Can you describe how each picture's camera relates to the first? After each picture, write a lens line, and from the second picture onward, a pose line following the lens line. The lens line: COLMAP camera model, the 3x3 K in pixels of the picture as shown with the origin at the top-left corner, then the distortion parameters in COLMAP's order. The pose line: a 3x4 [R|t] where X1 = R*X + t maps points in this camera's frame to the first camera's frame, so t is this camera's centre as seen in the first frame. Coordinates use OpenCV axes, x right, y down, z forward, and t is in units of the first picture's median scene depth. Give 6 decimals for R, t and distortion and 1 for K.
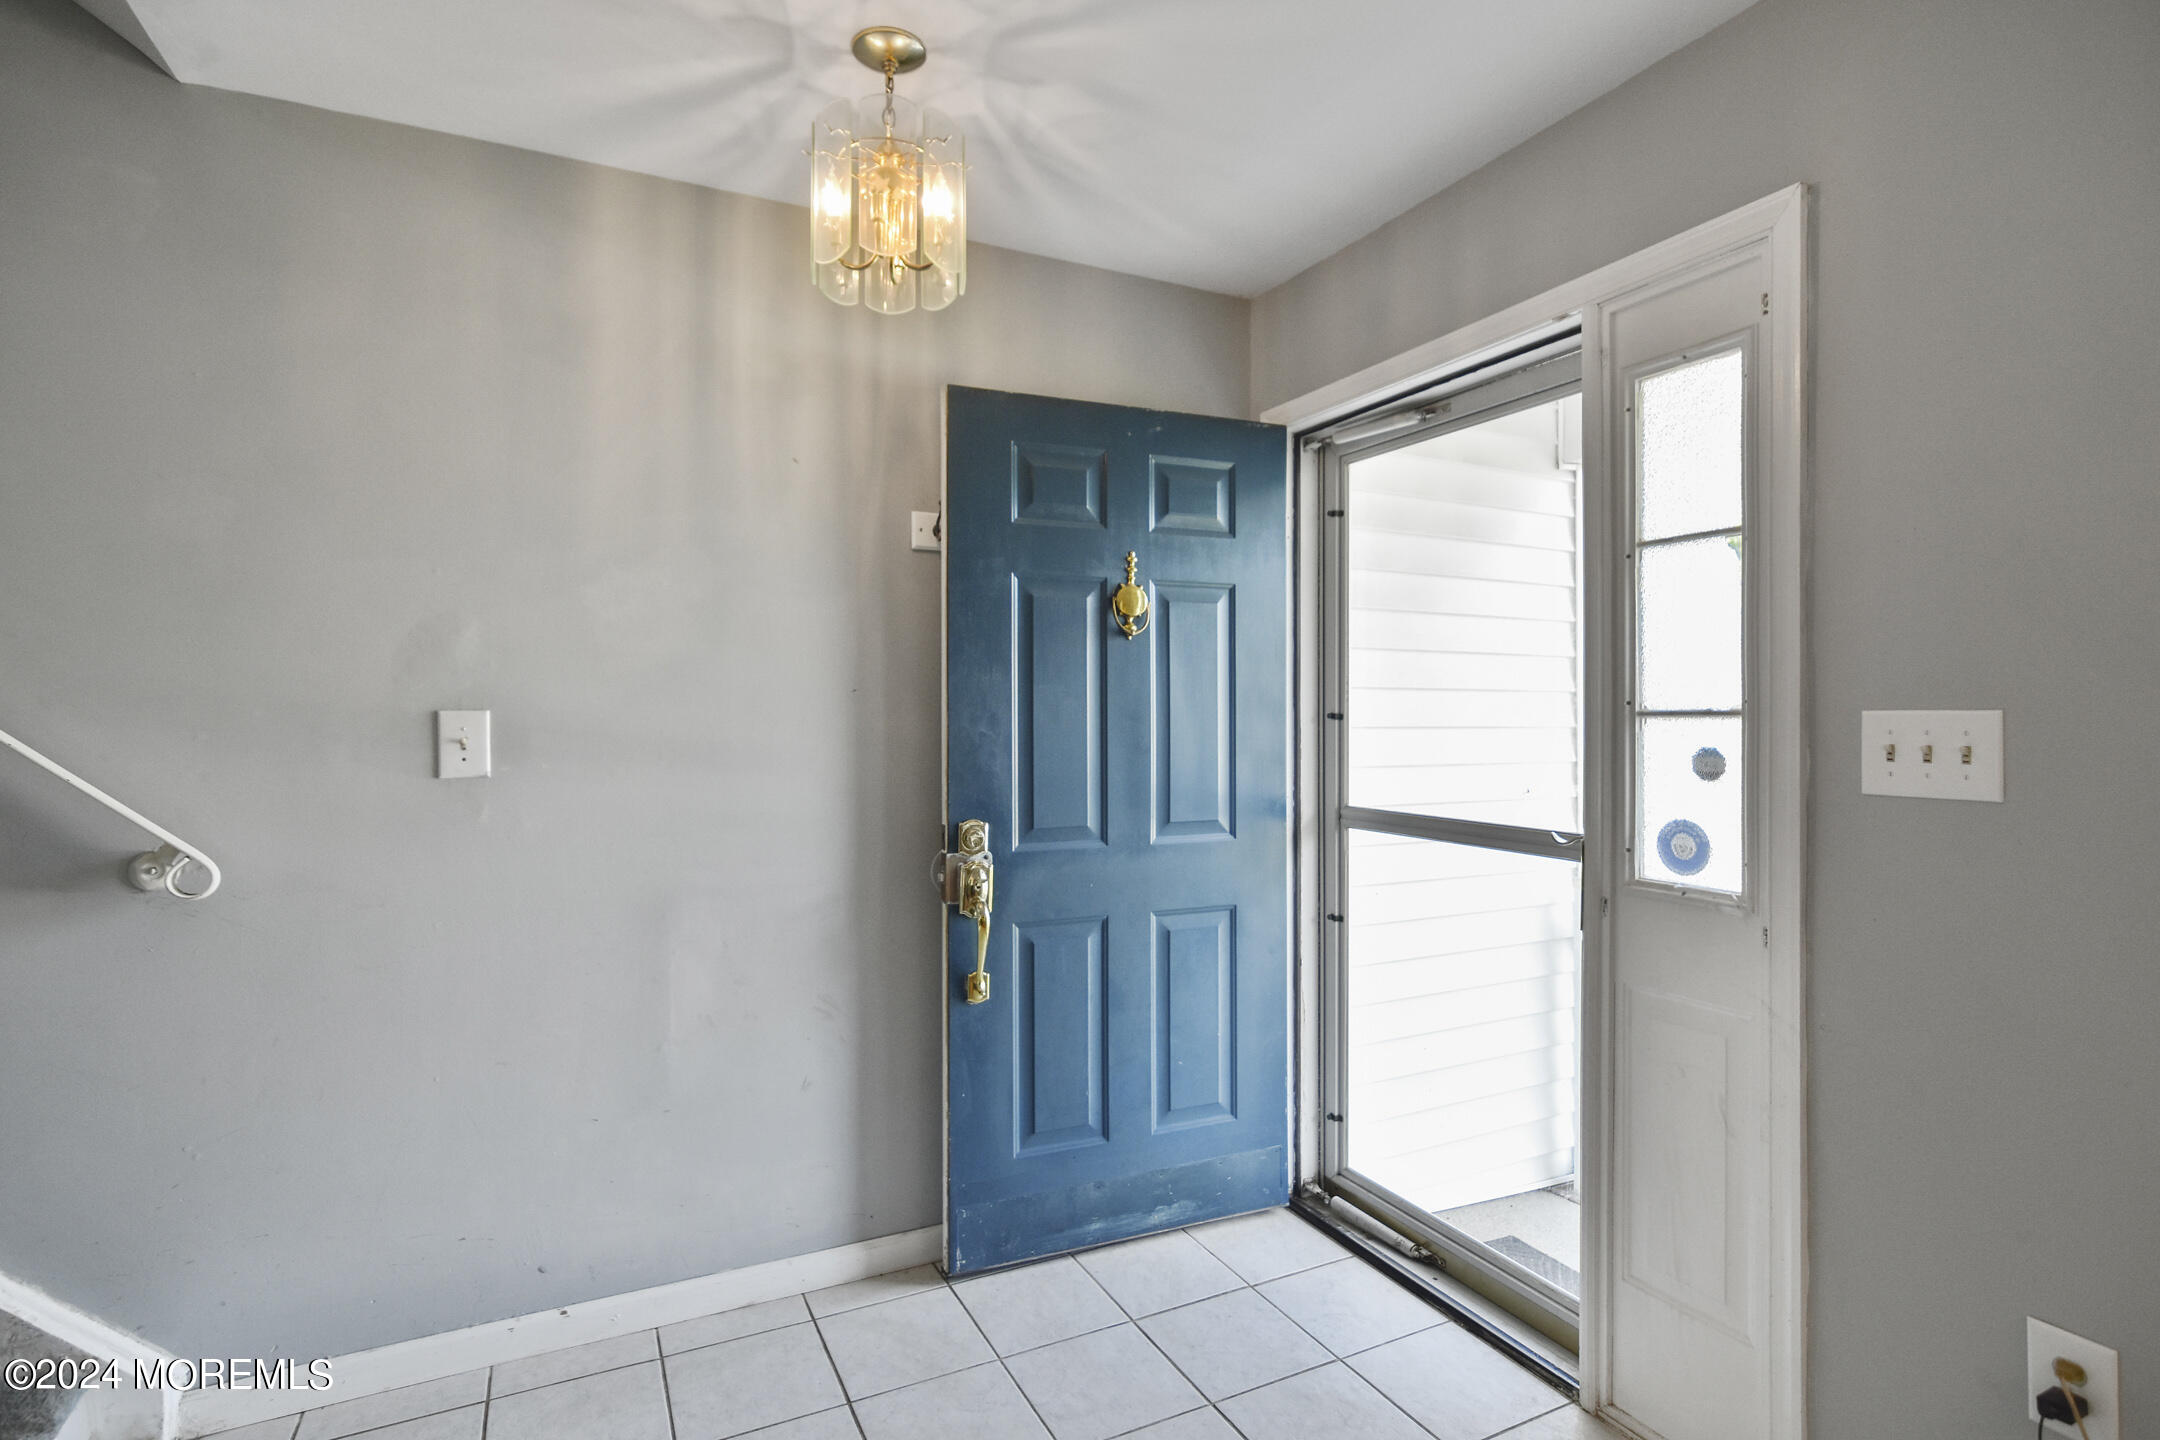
lens RADIAL K [[1055.2, 0, 1063.6], [0, 1055.2, 721.9], [0, 0, 1]] dist [-0.002228, 0.003046]
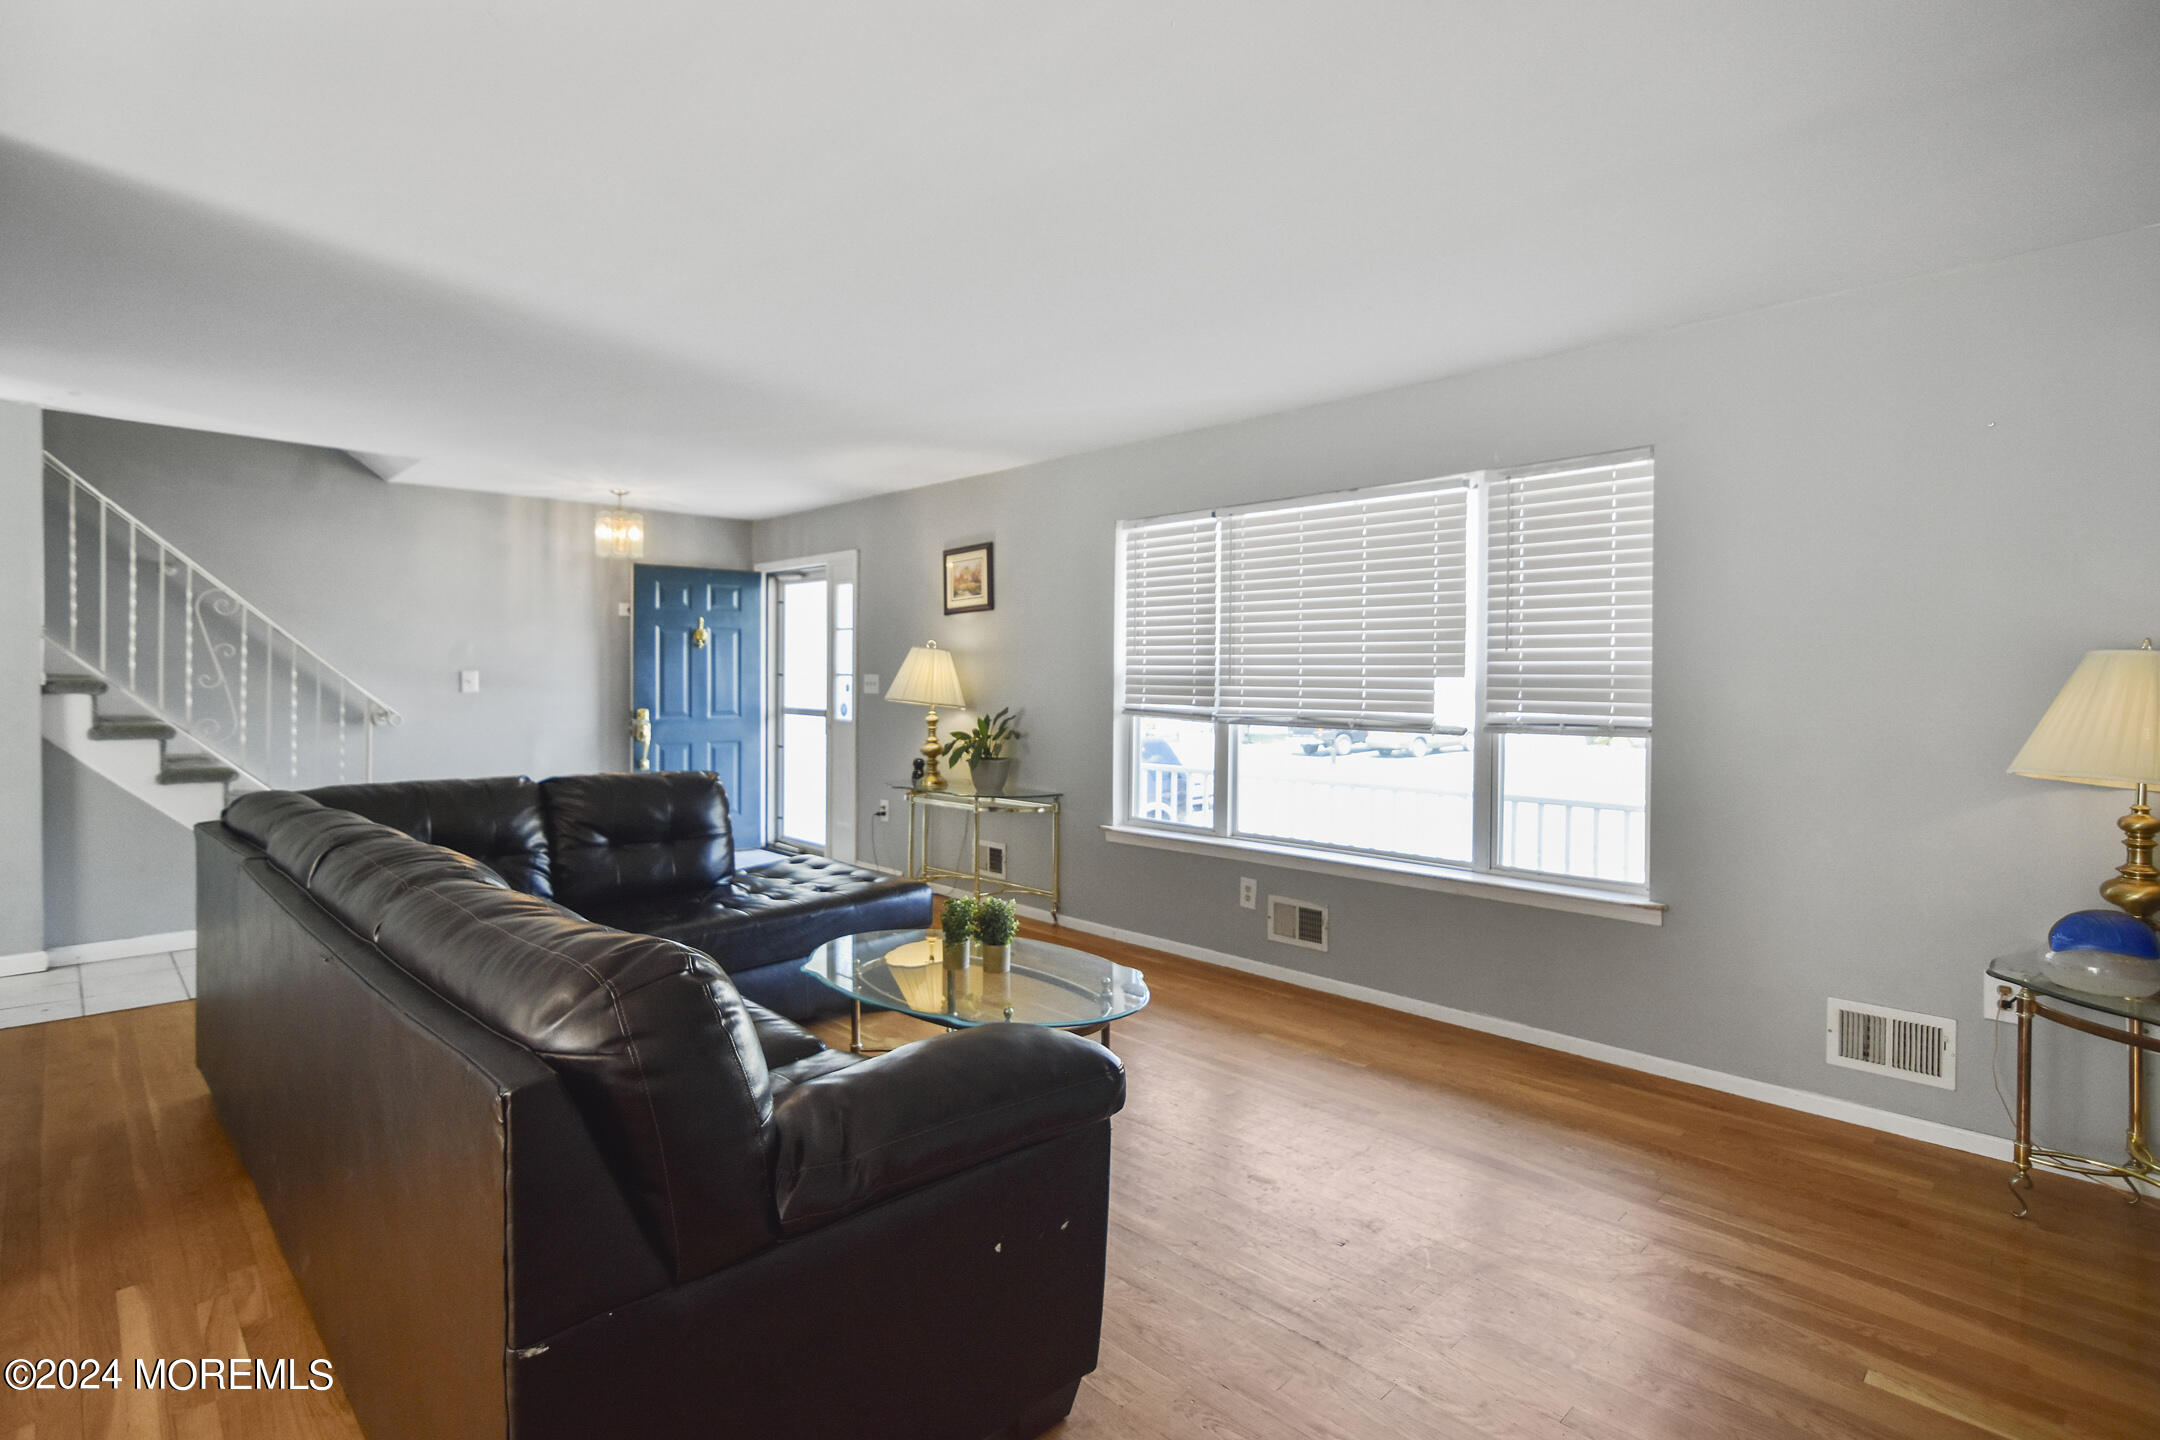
lens RADIAL K [[1055.2, 0, 1062.4], [0, 1055.2, 692.4], [0, 0, 1]] dist [-0.002228, 0.003046]
pose [[0.954648, 0.002105, 0.297730, 0.155424], [-0.005652, 0.999923, 0.011053, 0.006332], [-0.297684, -0.012234, 0.954586, -2.137452]]
